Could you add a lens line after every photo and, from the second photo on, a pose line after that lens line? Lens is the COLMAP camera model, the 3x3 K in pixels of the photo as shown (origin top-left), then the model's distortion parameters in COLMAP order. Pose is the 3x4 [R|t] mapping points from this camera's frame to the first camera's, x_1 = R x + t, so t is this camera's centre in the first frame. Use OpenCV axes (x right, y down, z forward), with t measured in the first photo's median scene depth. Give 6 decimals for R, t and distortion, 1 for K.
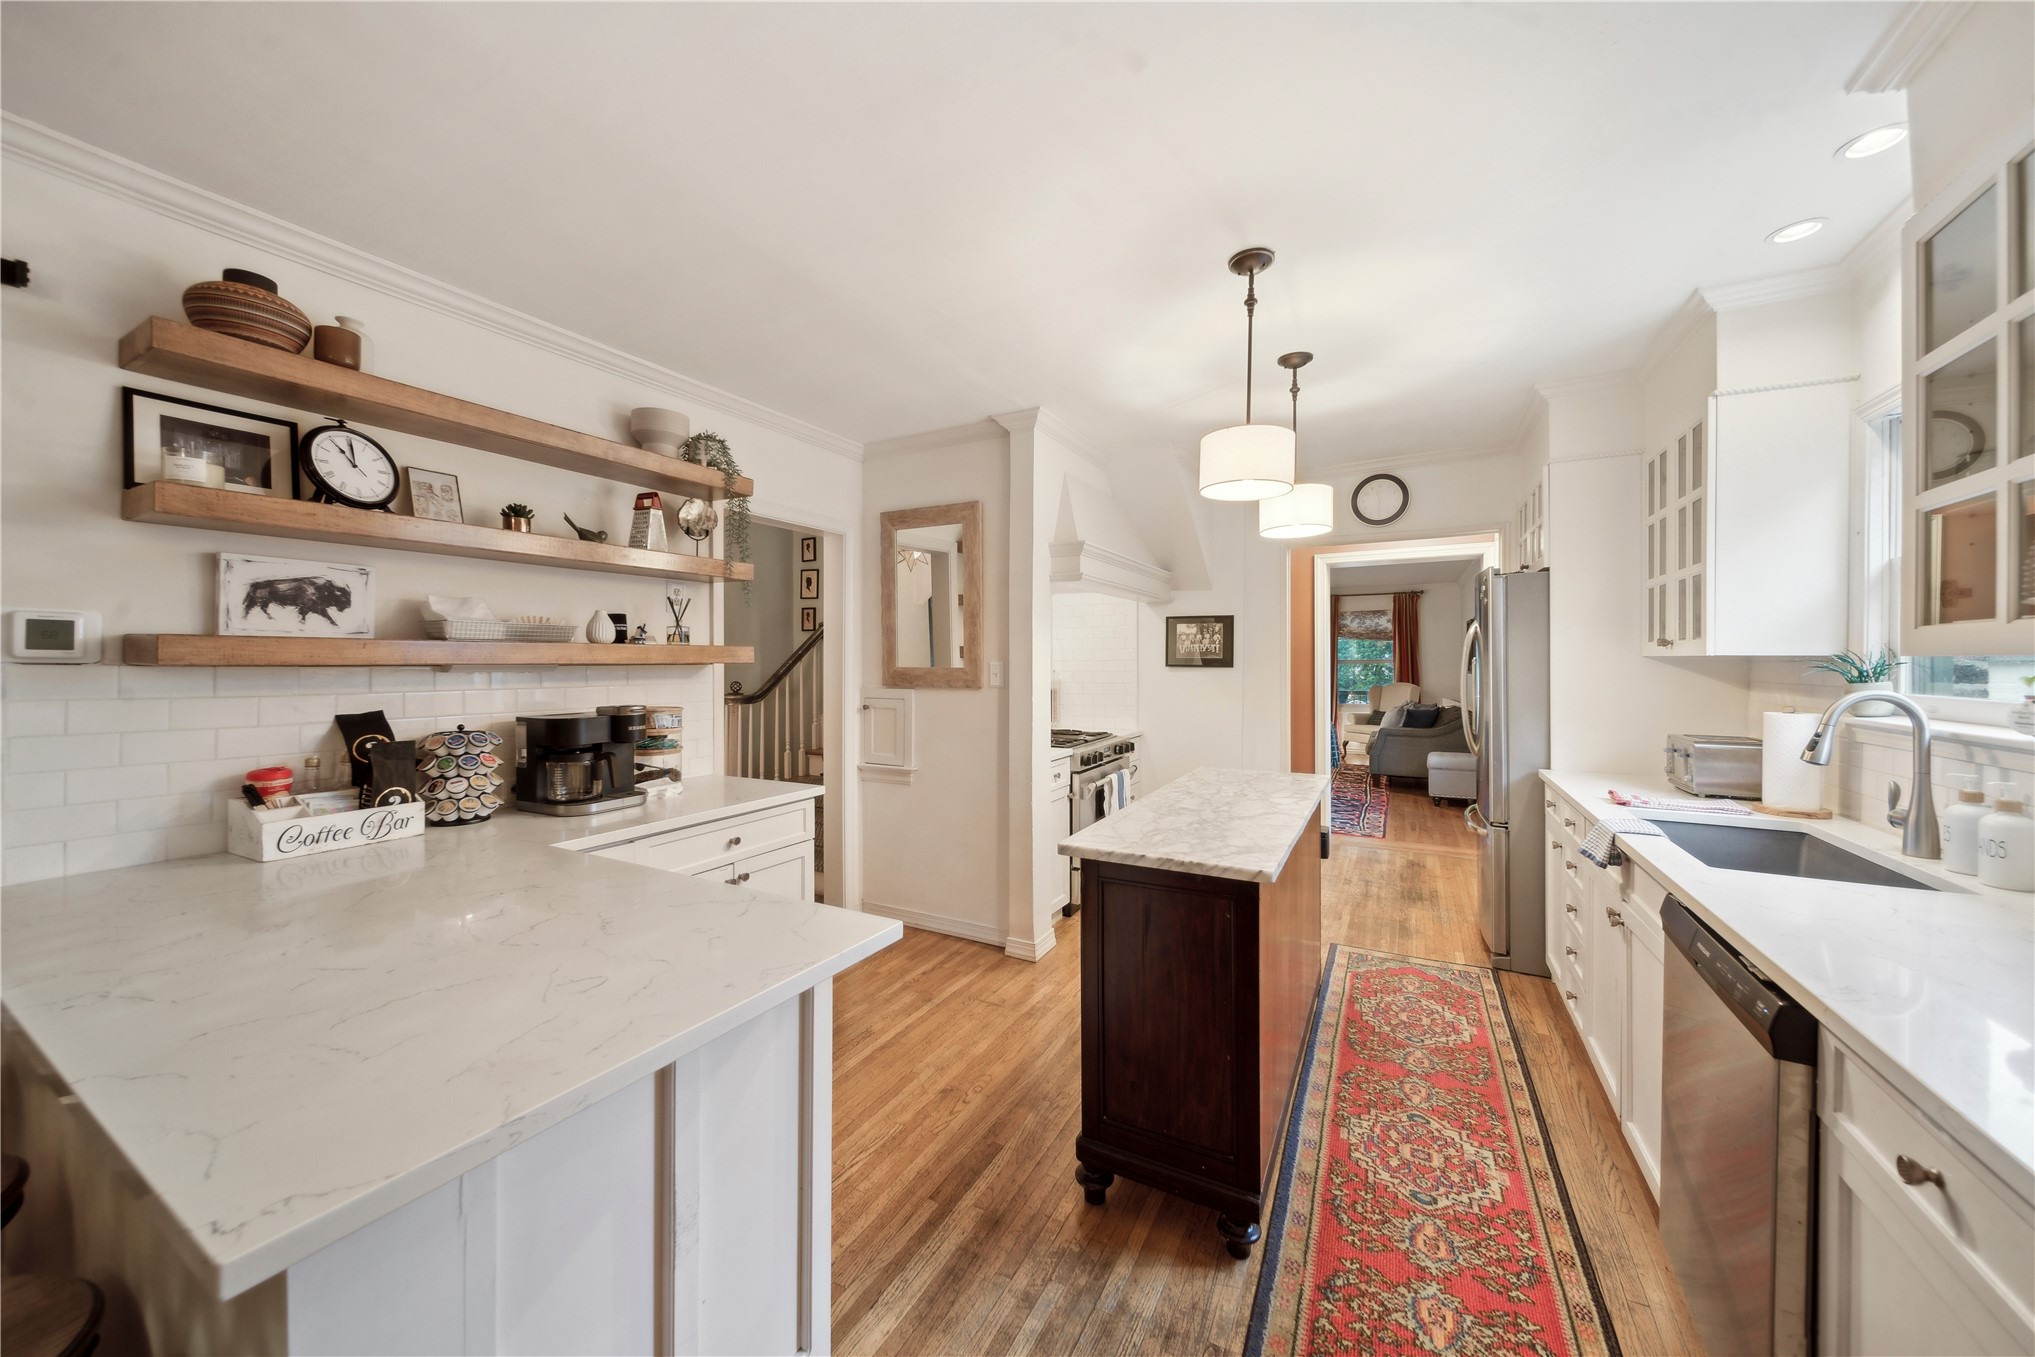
lens RADIAL K [[703.4, 0, 1011.6], [0, 703.4, 663.0], [0, 0, 1]] dist [0.000743, -0.000005]
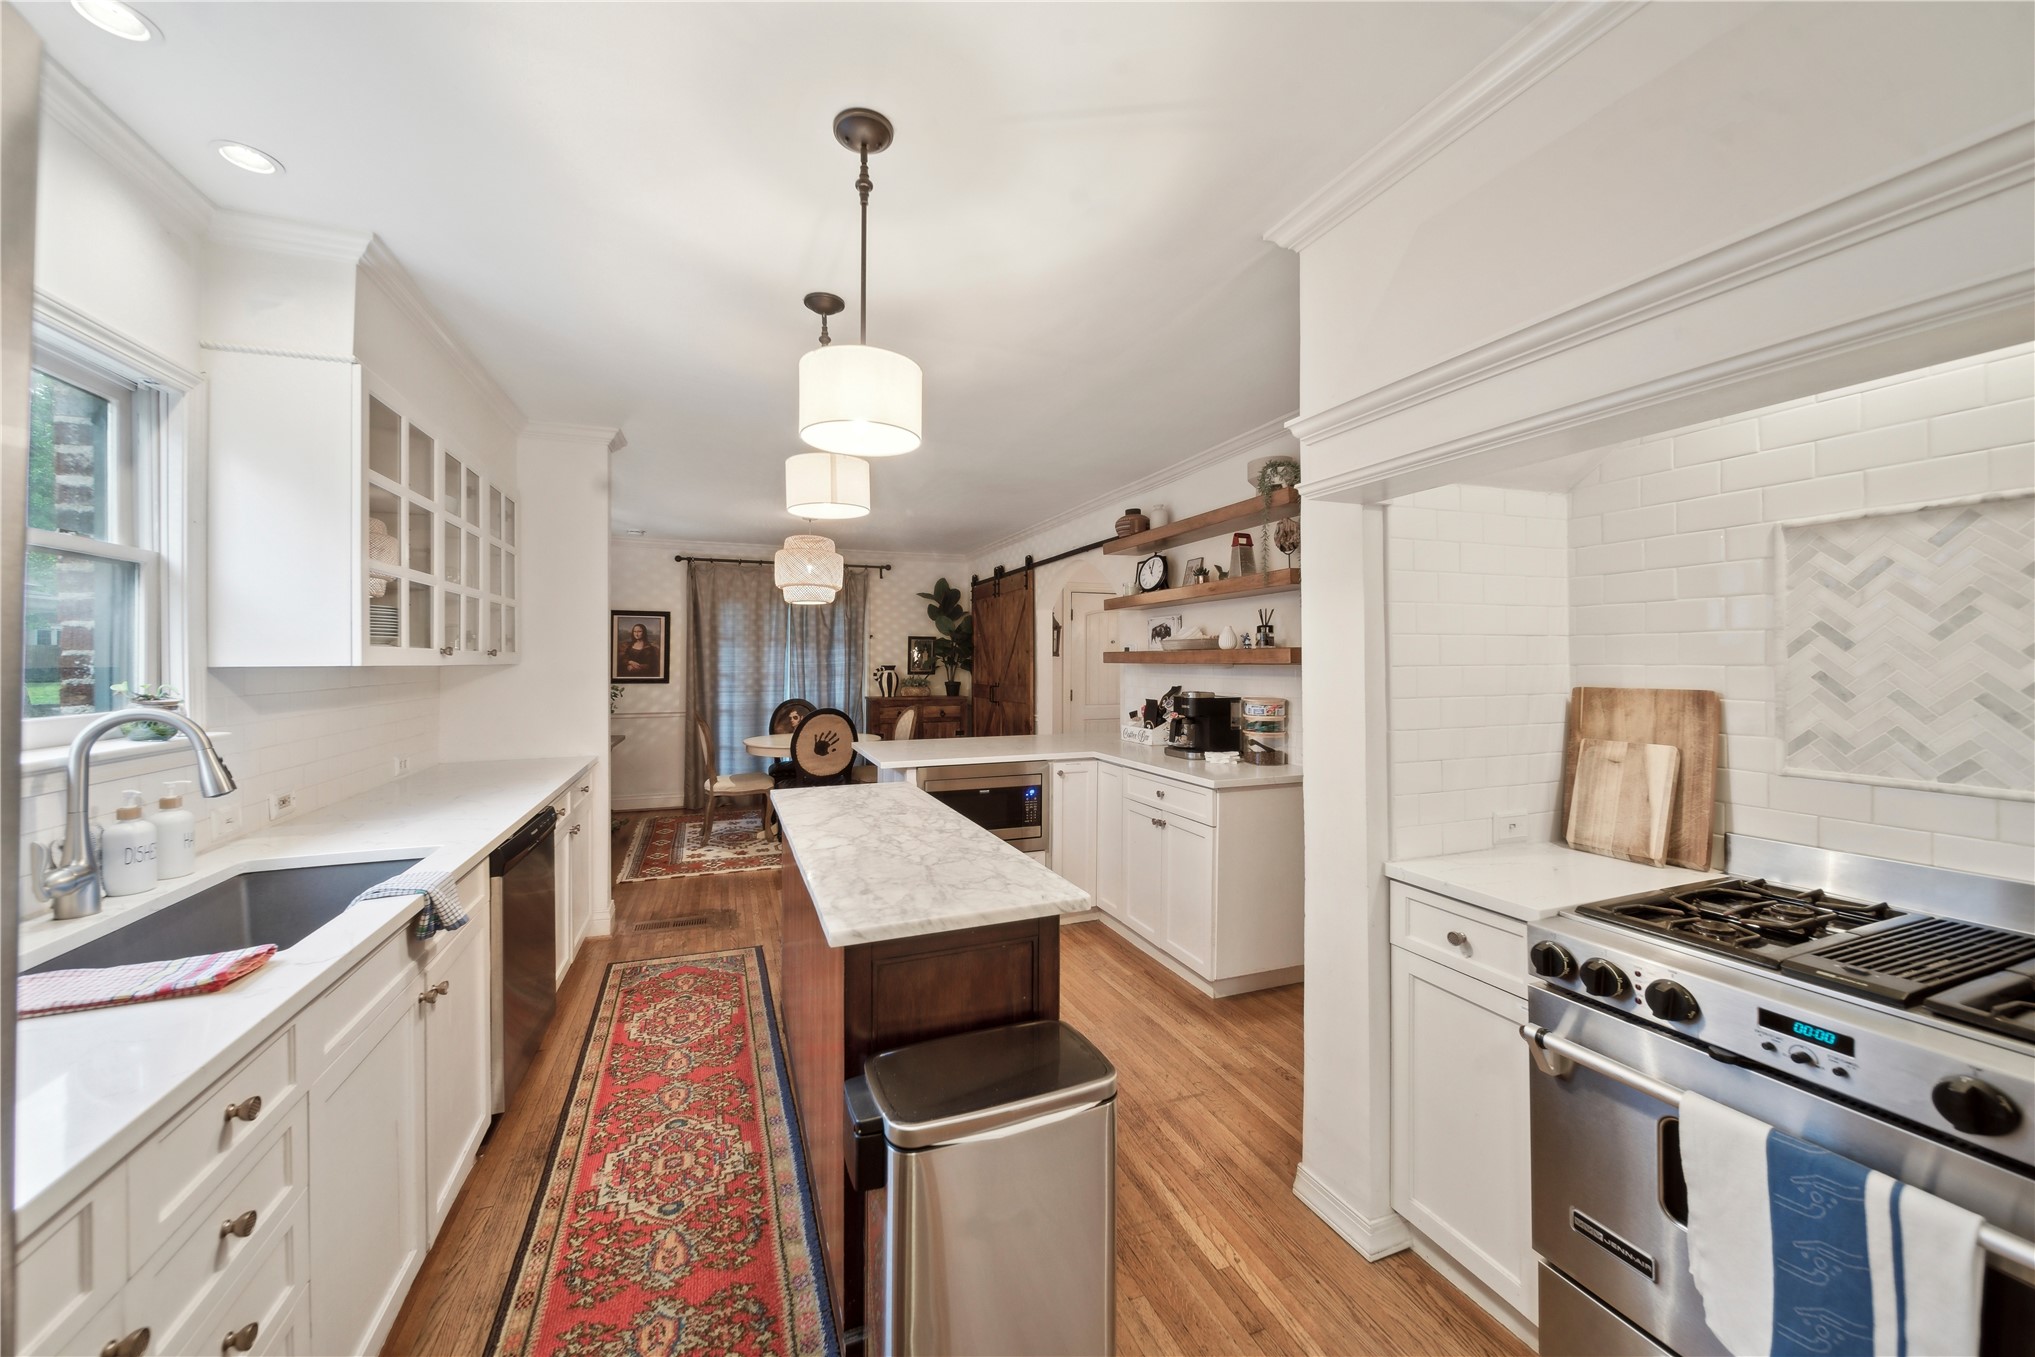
lens RADIAL K [[764.9, 0, 1014.2], [0, 764.9, 664.6], [0, 0, 1]] dist [0.001147, 0.000024]
pose [[-0.640421, 0.008255, -0.767979, 1.072180], [-0.000659, 0.999936, 0.011298, -0.016494], [0.768023, 0.007741, -0.640375, 2.007724]]
